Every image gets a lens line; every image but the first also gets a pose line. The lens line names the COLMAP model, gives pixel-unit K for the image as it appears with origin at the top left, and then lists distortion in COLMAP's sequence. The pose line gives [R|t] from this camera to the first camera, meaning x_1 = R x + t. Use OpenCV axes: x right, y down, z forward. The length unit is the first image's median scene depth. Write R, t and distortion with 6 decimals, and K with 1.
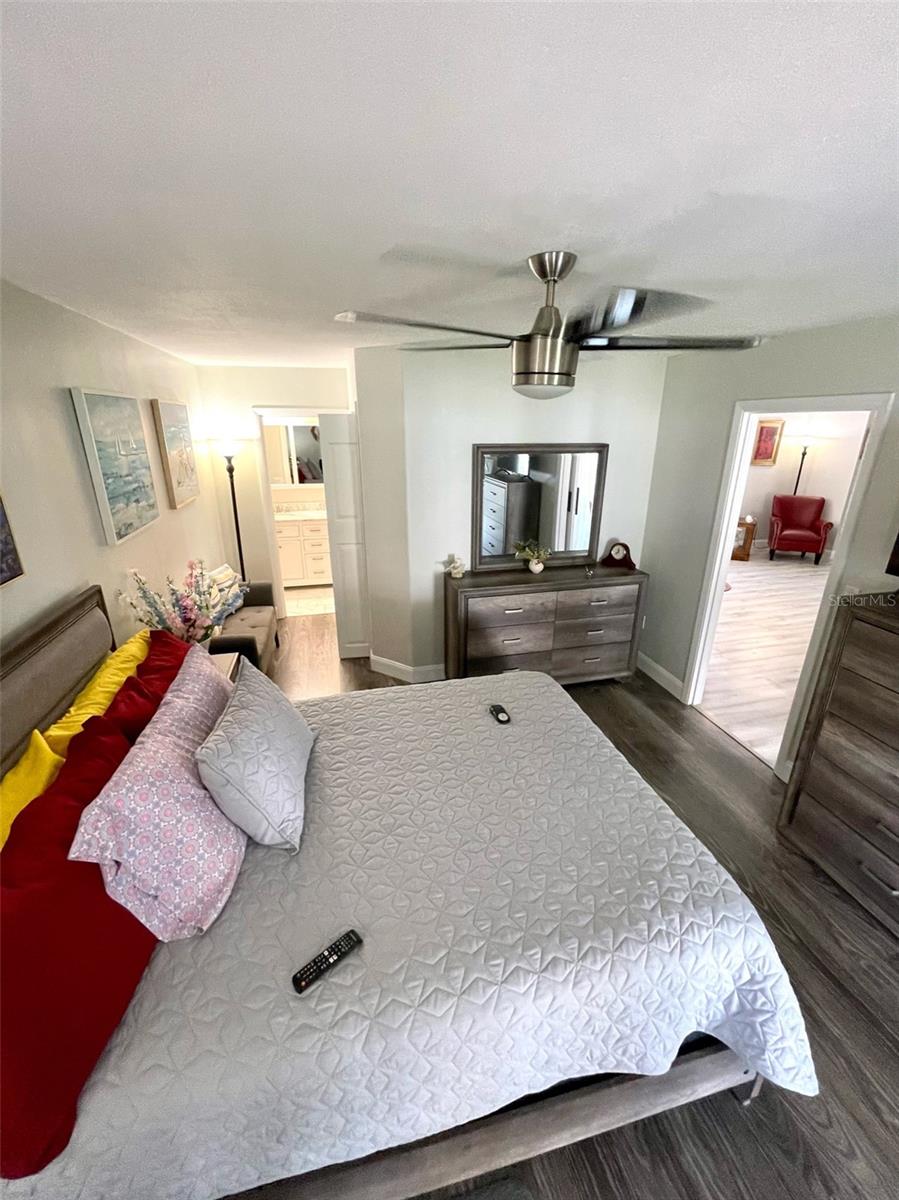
lens RADIAL K [[489.5, 0, 450.5], [0, 489.5, 596.3], [0, 0, 1]] dist [-0.003433, 0.001683]
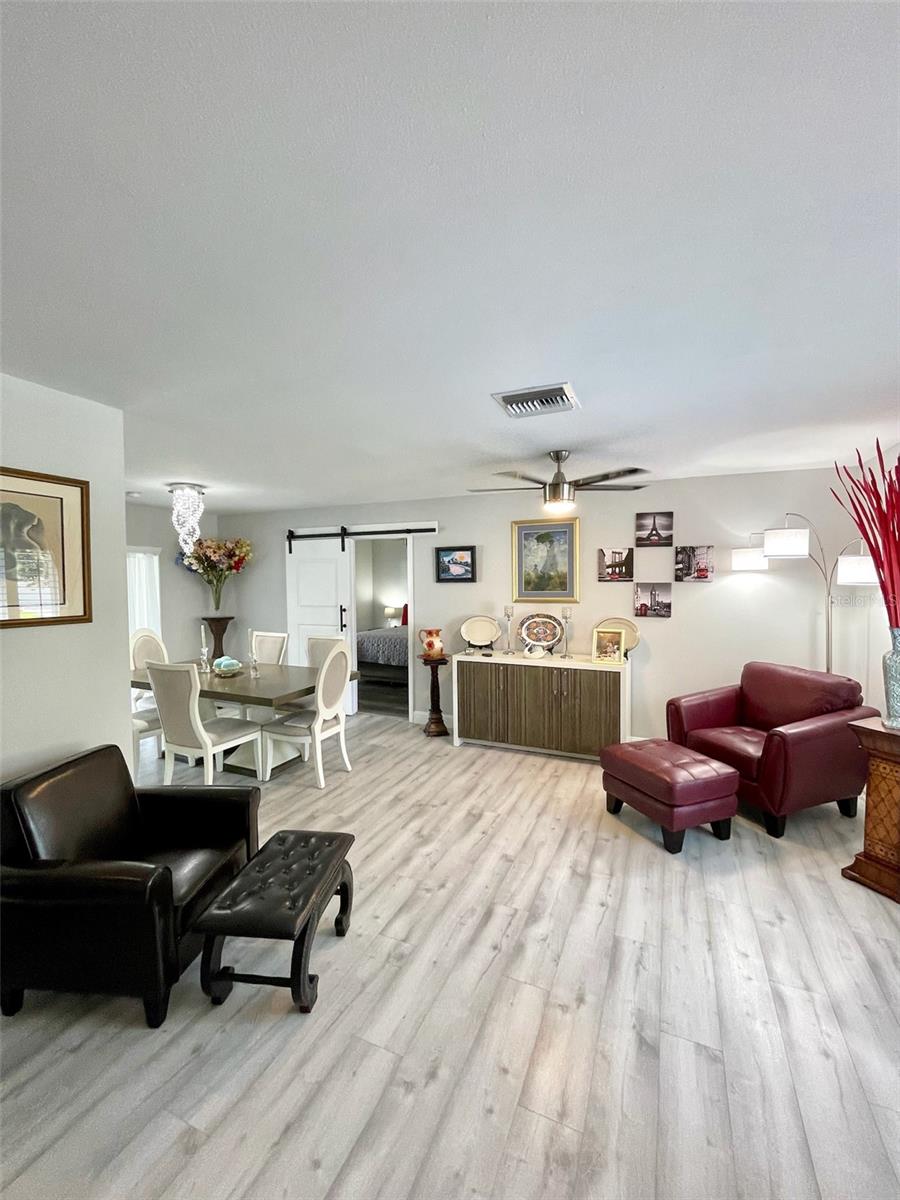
lens RADIAL K [[489.5, 0, 454.8], [0, 489.5, 597.3], [0, 0, 1]] dist [-0.003433, 0.001683]
pose [[-0.614069, 0.031530, -0.788622, 1.026018], [-0.263057, 0.933892, 0.242170, -0.331863], [0.744124, 0.356161, -0.565180, 1.183346]]
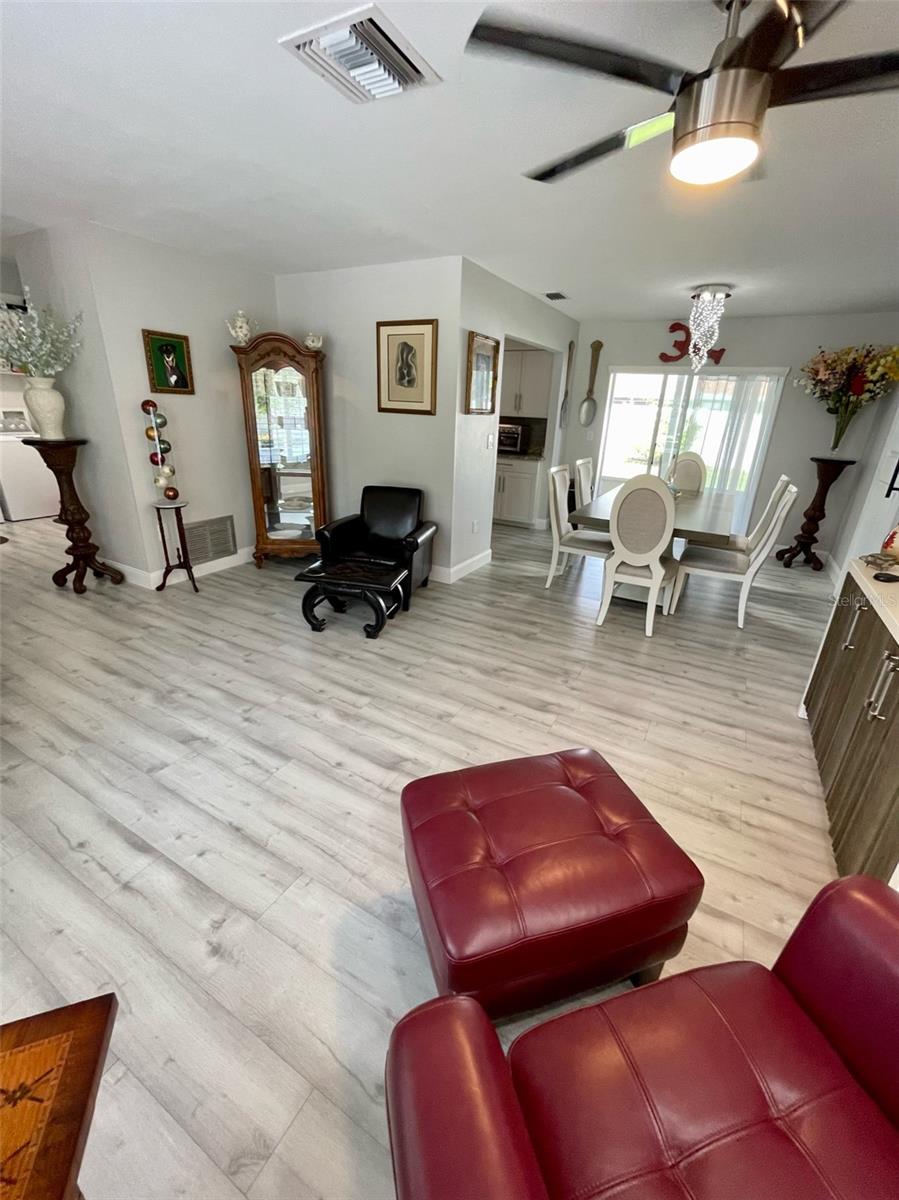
lens RADIAL K [[489.5, 0, 454.1], [0, 489.5, 596.7], [0, 0, 1]] dist [-0.003433, 0.001683]
pose [[-0.726095, -0.274541, 0.630407, 0.377620], [0.198005, 0.794507, 0.574066, -0.315773], [-0.658468, 0.541650, -0.522527, 1.202576]]
